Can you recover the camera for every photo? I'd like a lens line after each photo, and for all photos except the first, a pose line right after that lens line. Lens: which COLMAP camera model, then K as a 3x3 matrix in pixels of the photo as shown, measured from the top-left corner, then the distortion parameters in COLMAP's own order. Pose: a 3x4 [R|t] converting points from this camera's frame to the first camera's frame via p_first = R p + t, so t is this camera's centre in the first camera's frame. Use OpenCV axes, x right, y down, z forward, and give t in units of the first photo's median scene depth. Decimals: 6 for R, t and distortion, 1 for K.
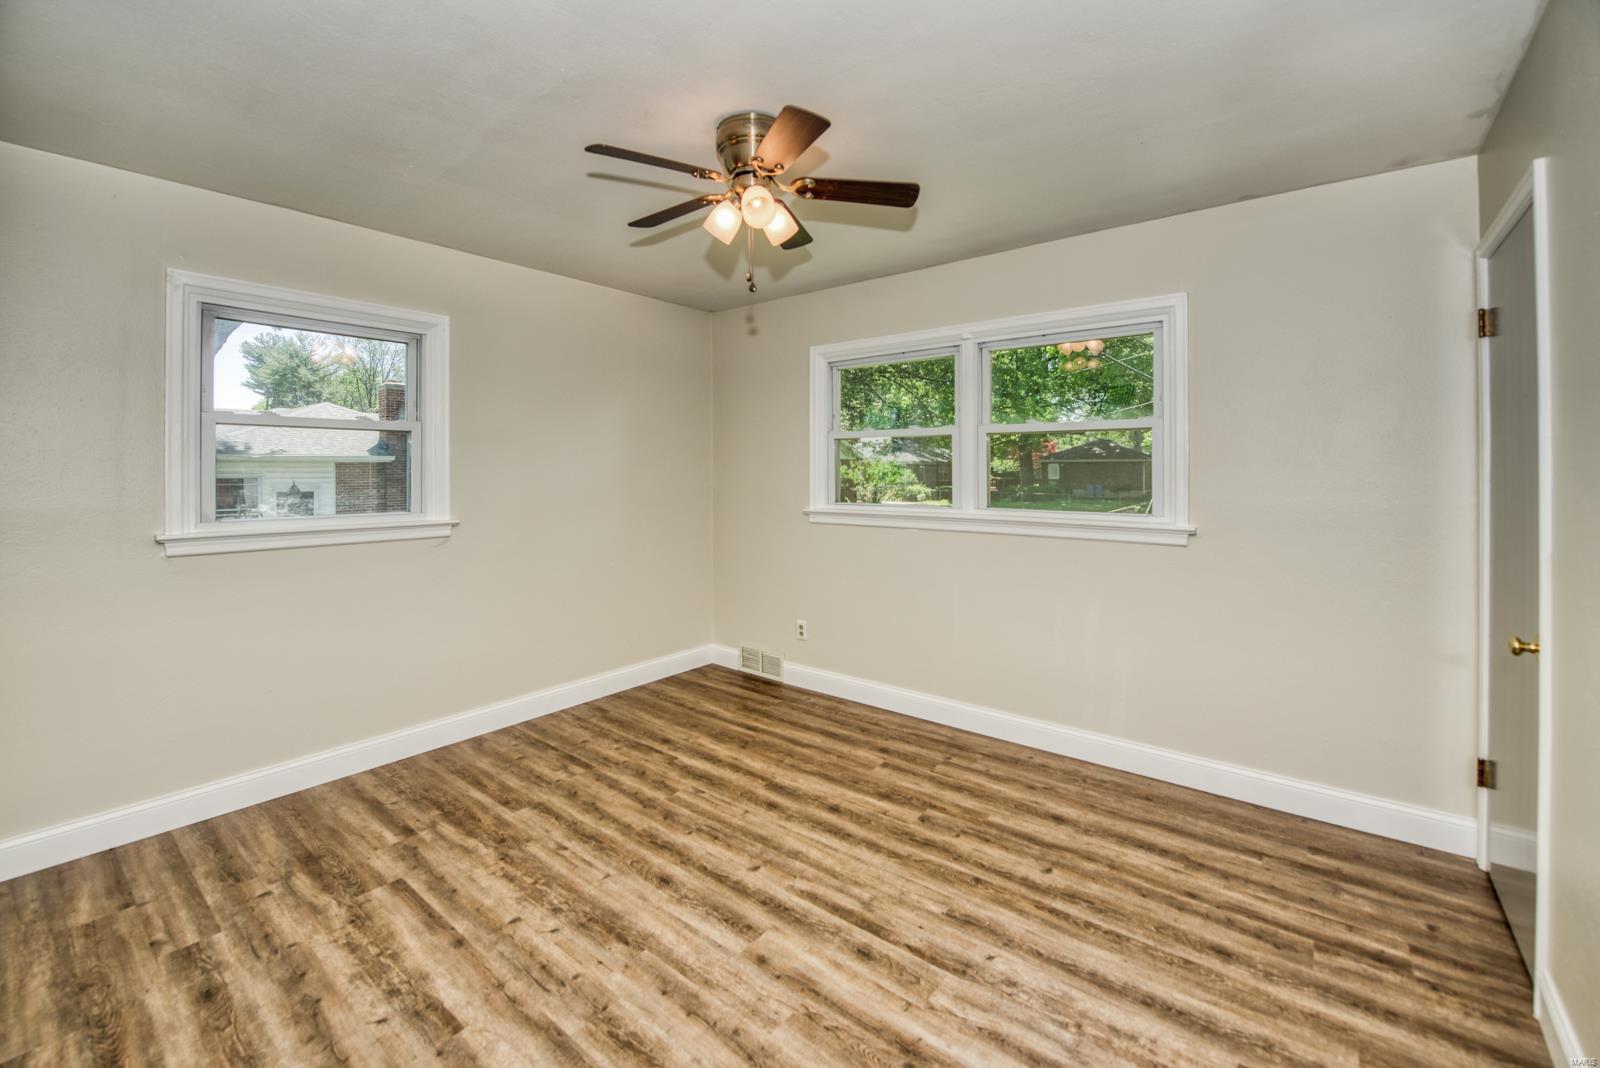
lens RADIAL K [[658.6, 0, 788.4], [0, 658.6, 519.7], [0, 0, 1]] dist [-0.016356, -0.000916]
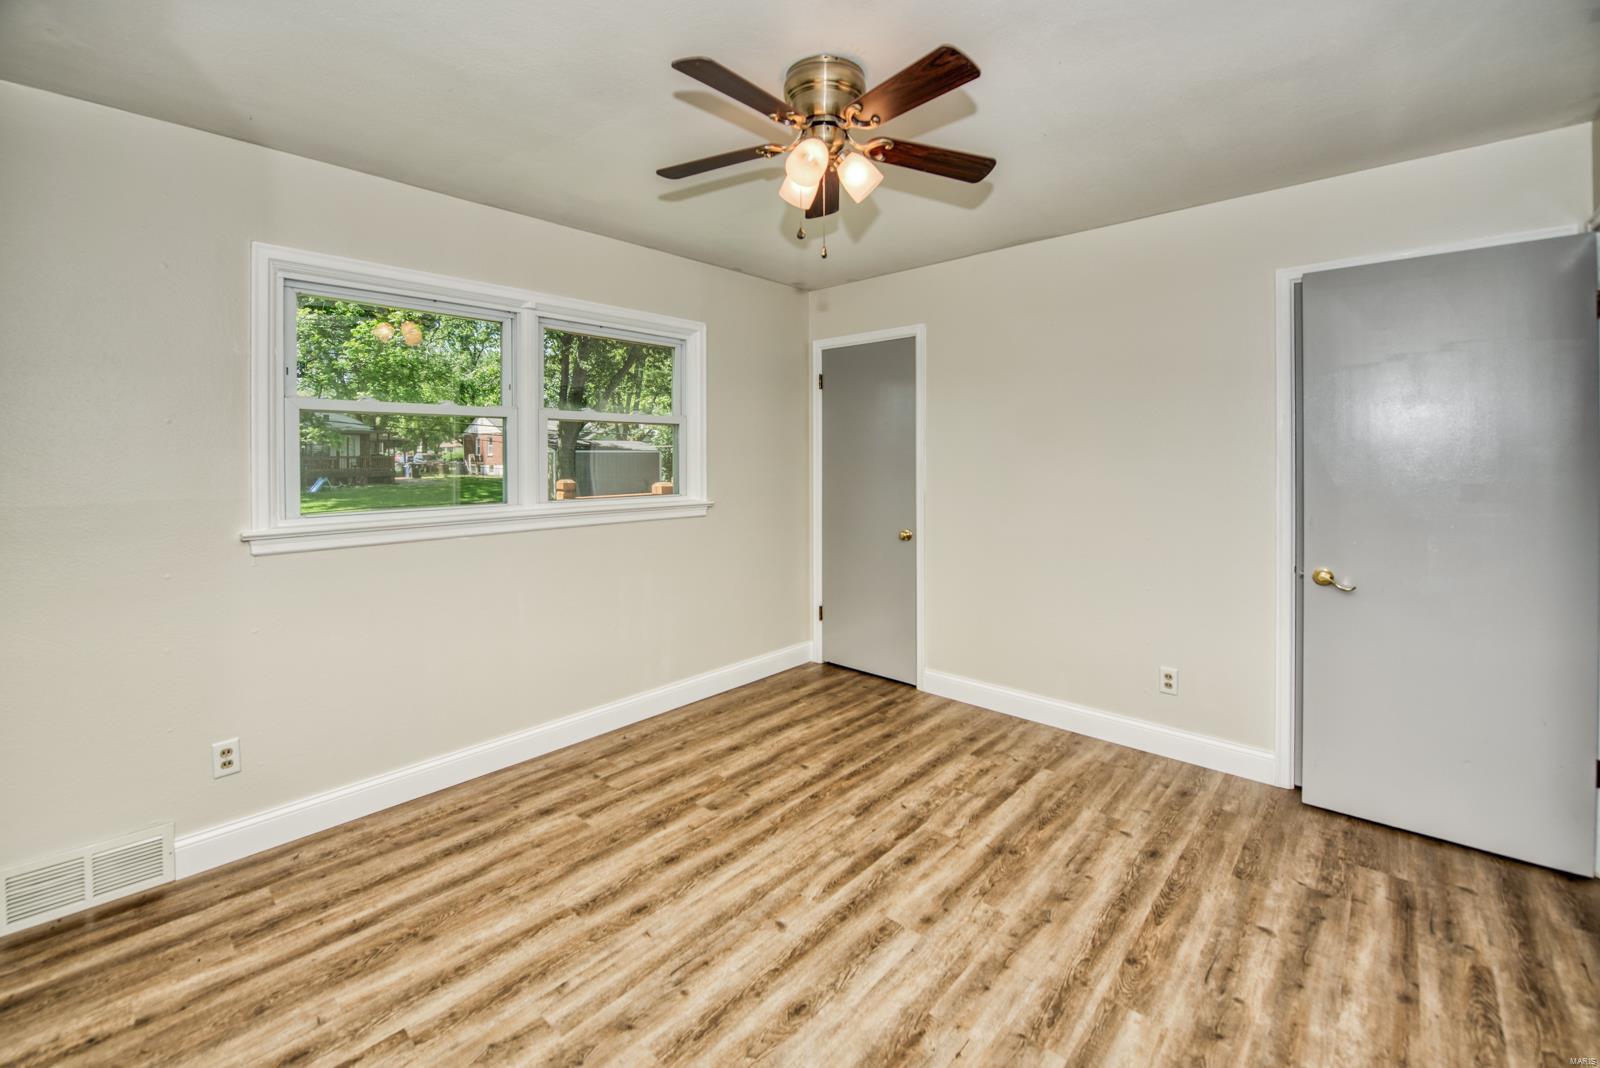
lens RADIAL K [[658.6, 0, 804.0], [0, 658.6, 473.9], [0, 0, 1]] dist [-0.016356, -0.000916]
pose [[0.060253, -0.025113, 0.997867, -0.874501], [0.082420, 0.996395, 0.020099, -0.066183], [-0.994775, 0.081033, 0.062106, 0.863503]]
